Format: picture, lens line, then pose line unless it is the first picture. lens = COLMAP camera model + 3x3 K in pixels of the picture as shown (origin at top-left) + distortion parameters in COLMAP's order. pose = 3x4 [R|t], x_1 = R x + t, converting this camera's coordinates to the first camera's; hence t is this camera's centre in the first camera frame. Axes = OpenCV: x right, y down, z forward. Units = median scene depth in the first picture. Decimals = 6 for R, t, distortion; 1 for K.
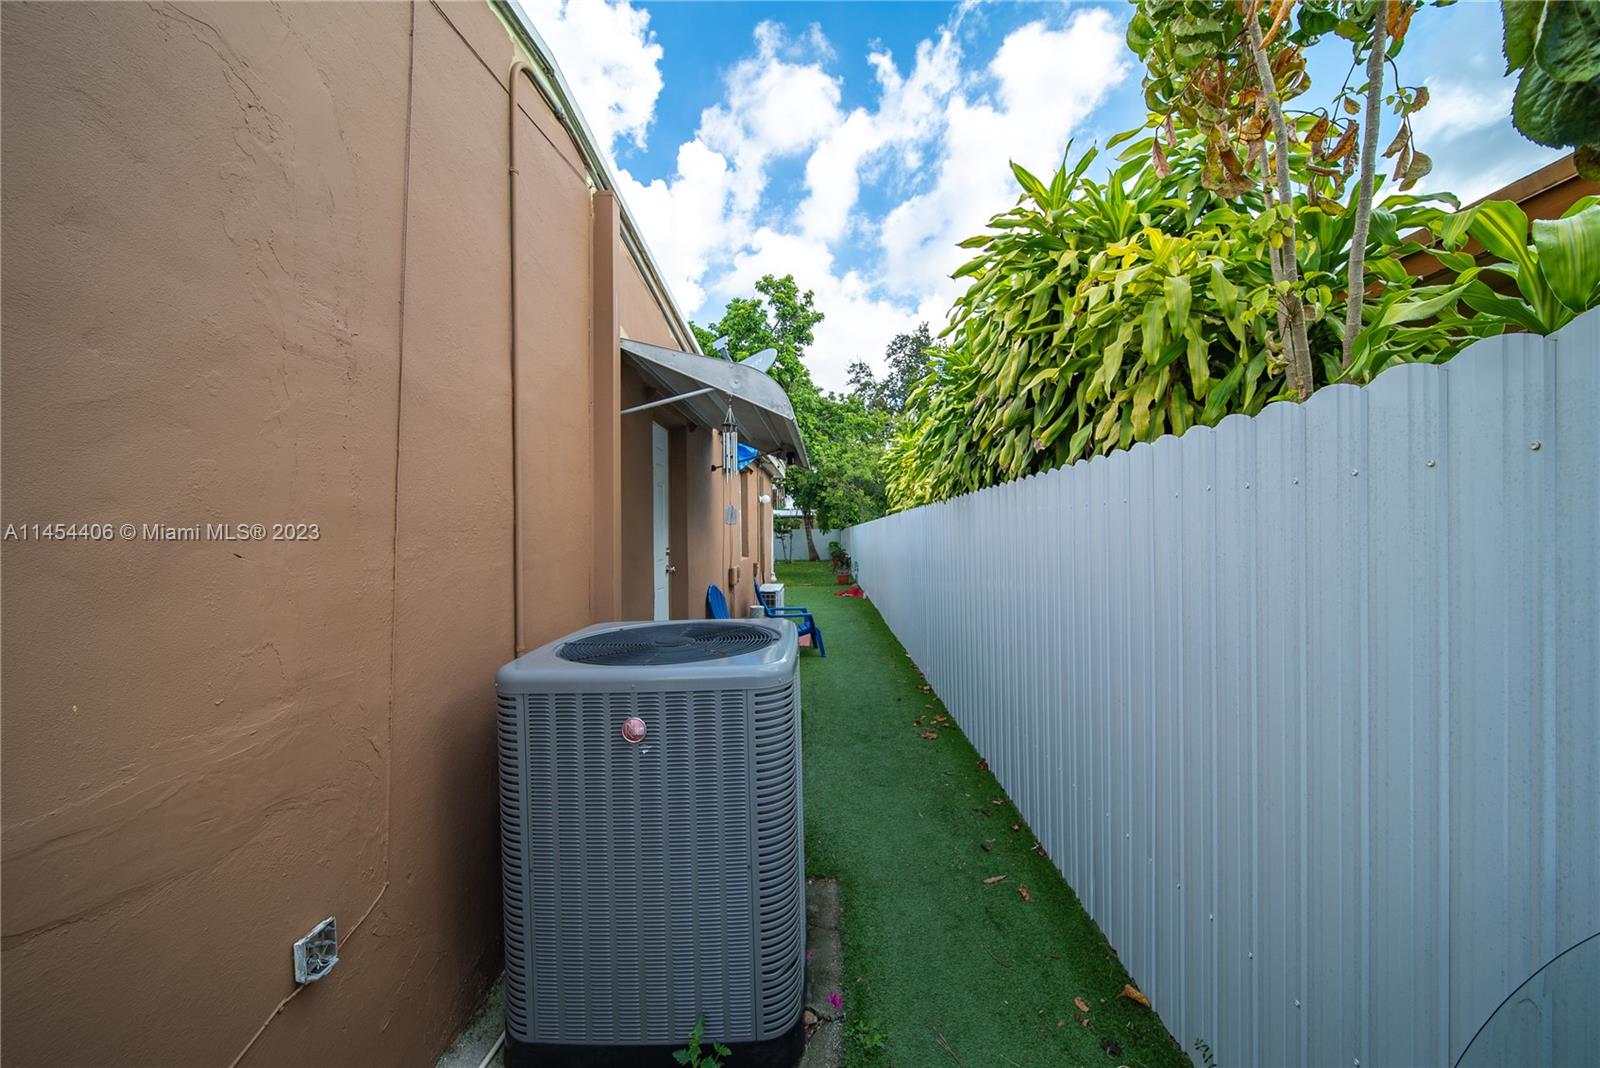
lens RADIAL K [[570.5, 0, 798.0], [0, 570.5, 529.4], [0, 0, 1]] dist [-0.001801, -0.000445]
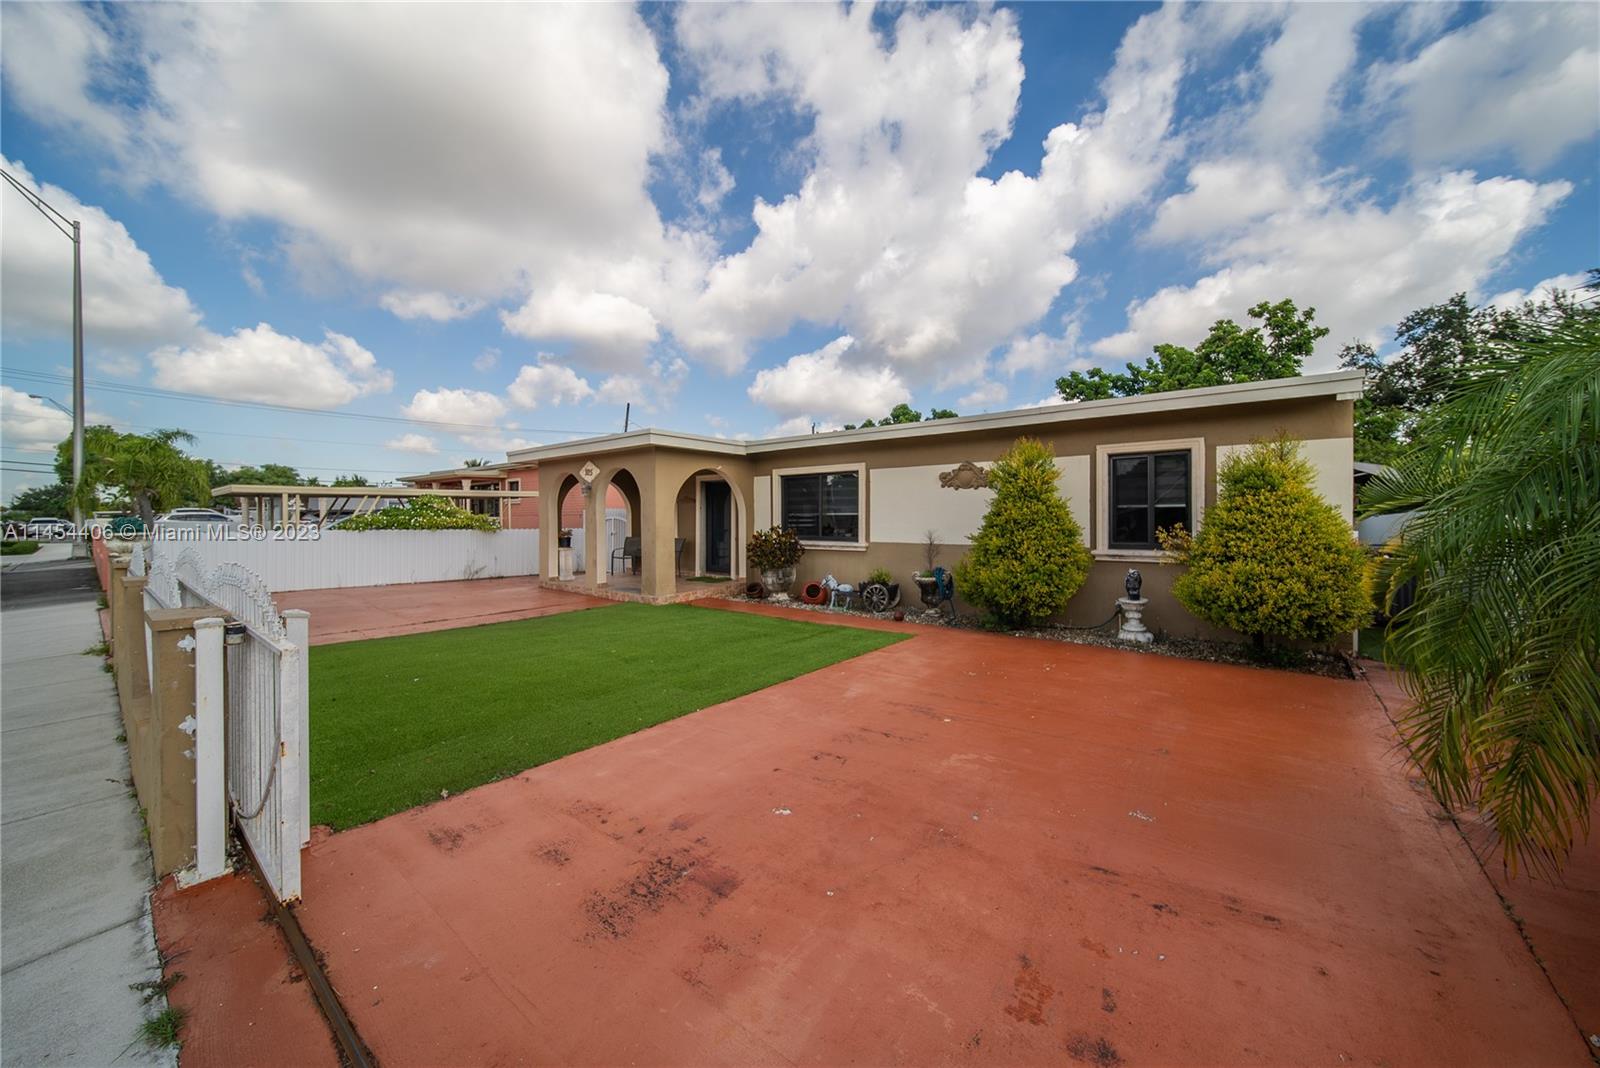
lens RADIAL K [[570.5, 0, 798.0], [0, 570.5, 529.4], [0, 0, 1]] dist [-0.001801, -0.000445]
pose [[0.805831, 0.012845, -0.592006, -0.115639], [-0.002039, 0.999819, 0.018917, 0.001743], [0.592142, -0.014037, 0.805711, -0.483494]]
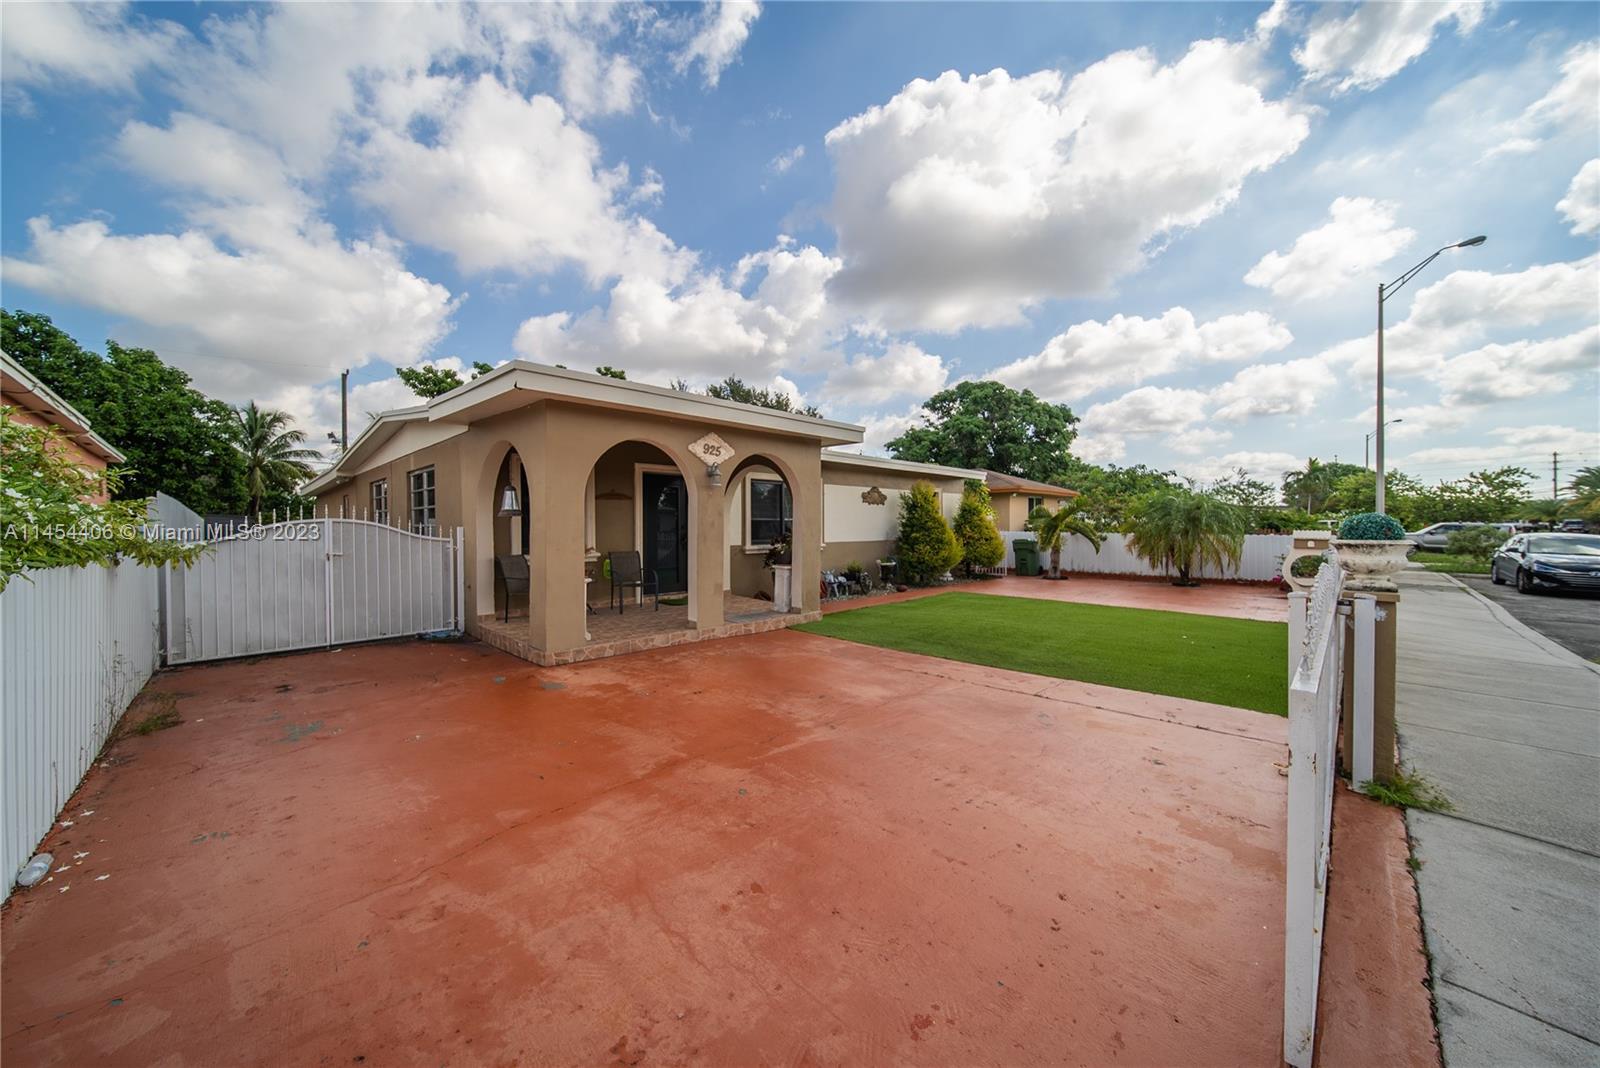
lens RADIAL K [[566.3, 0, 801.0], [0, 566.3, 539.5], [0, 0, 1]] dist [0.000313, -0.000107]
pose [[0.674281, -0.016113, 0.738300, -0.804332], [0.001781, 0.999795, 0.020193, 0.006083], [-0.738473, -0.012301, 0.674171, -0.440852]]
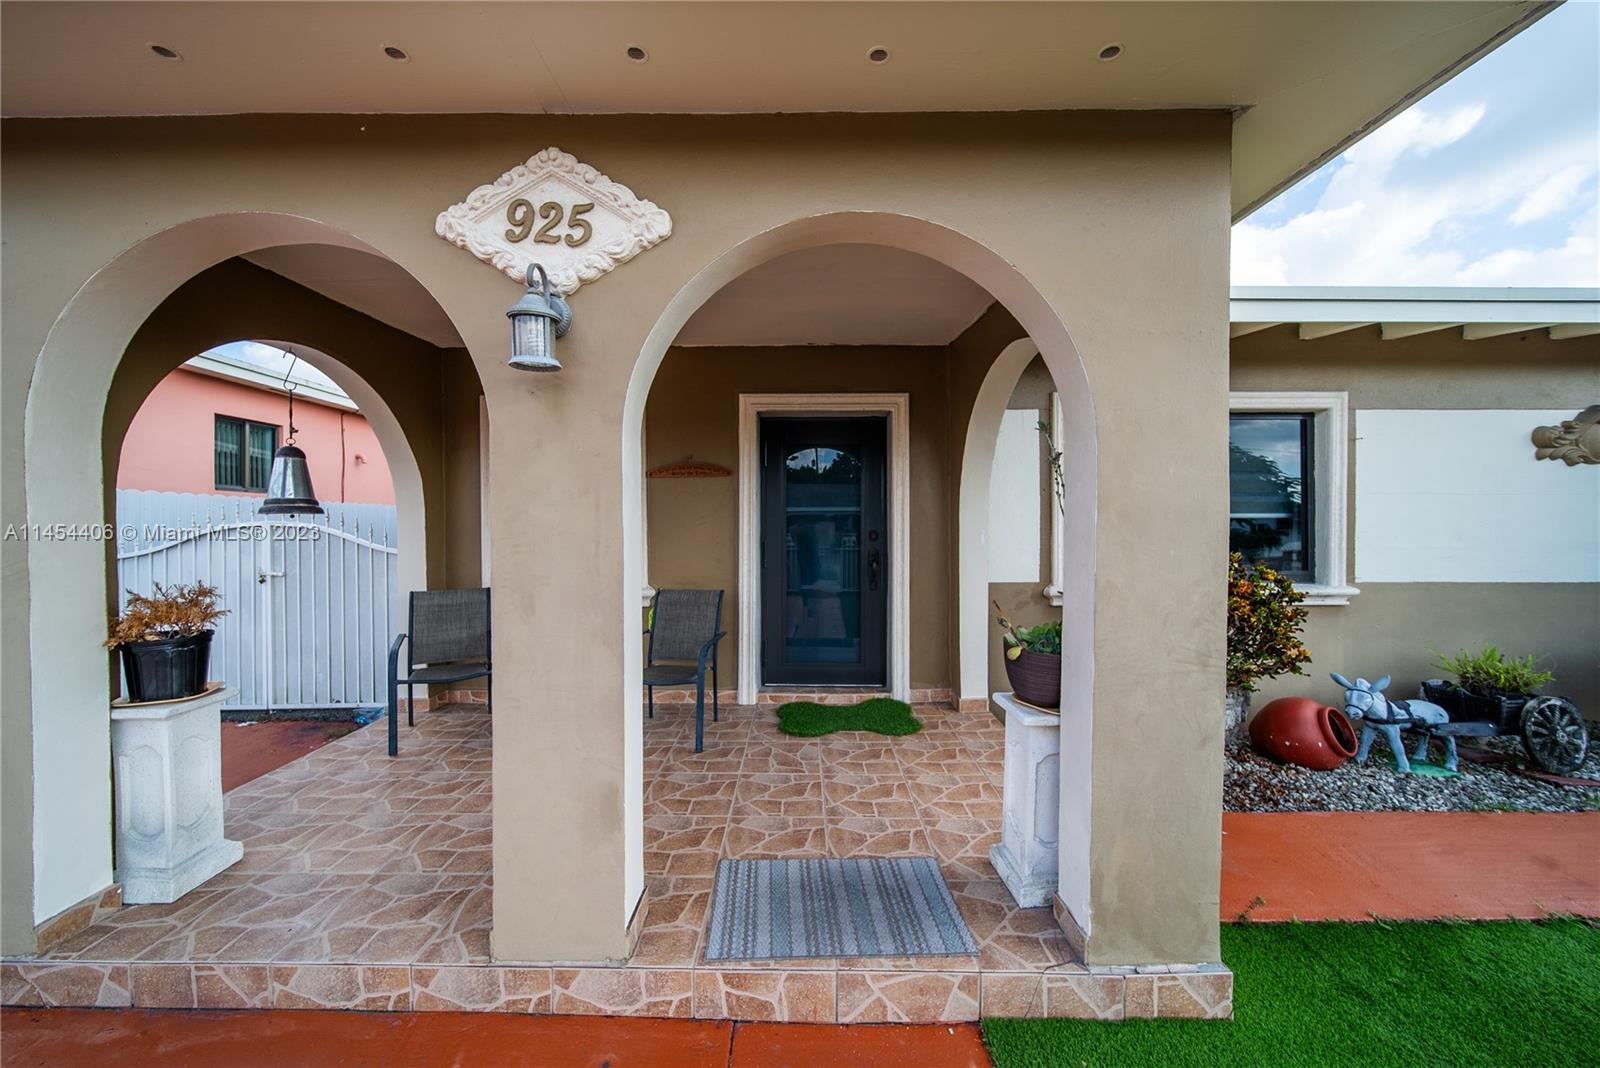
lens RADIAL K [[570.5, 0, 798.0], [0, 570.5, 529.4], [0, 0, 1]] dist [-0.001801, -0.000445]
pose [[0.999274, 0.002202, 0.038043, -0.555083], [-0.002351, 0.999990, 0.003866, 0.002302], [-0.038034, -0.003953, 0.999269, -0.253320]]
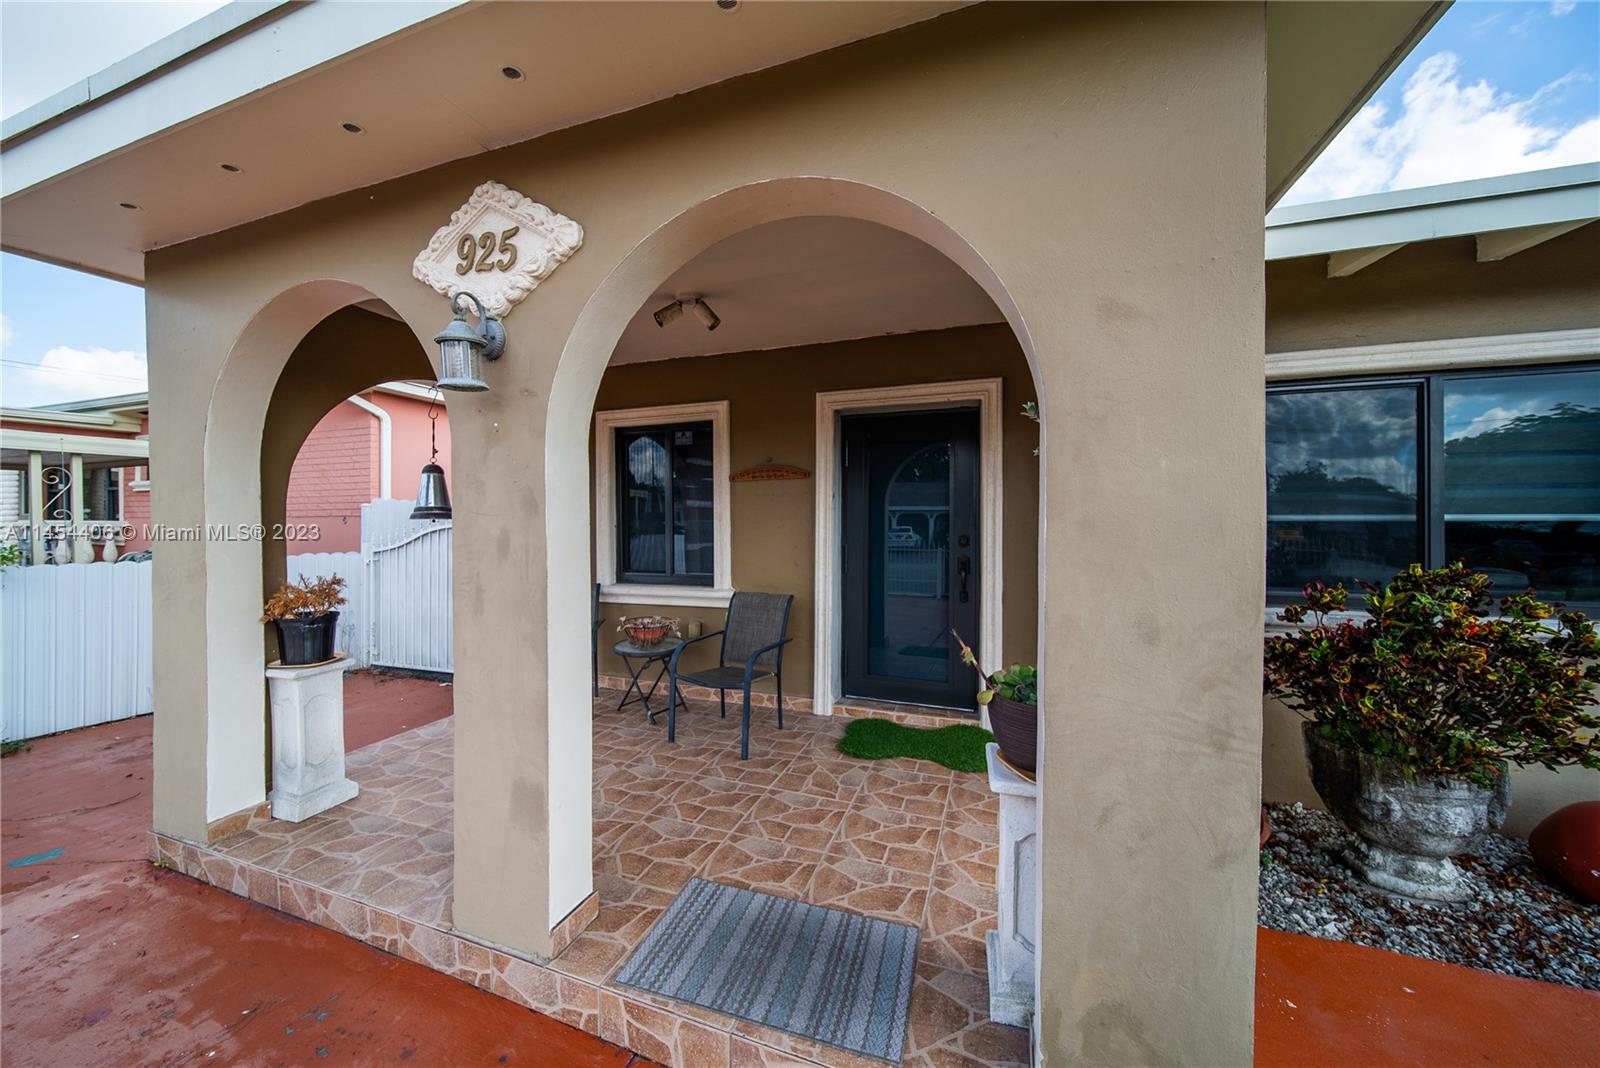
lens RADIAL K [[570.6, 0, 797.6], [0, 570.6, 525.2], [0, 0, 1]] dist [-0.002103, -0.000284]
pose [[0.953299, 0.005135, -0.301984, -0.515688], [-0.005135, 0.999986, 0.000794, 0.000412], [0.301984, 0.000794, 0.953313, -0.239173]]
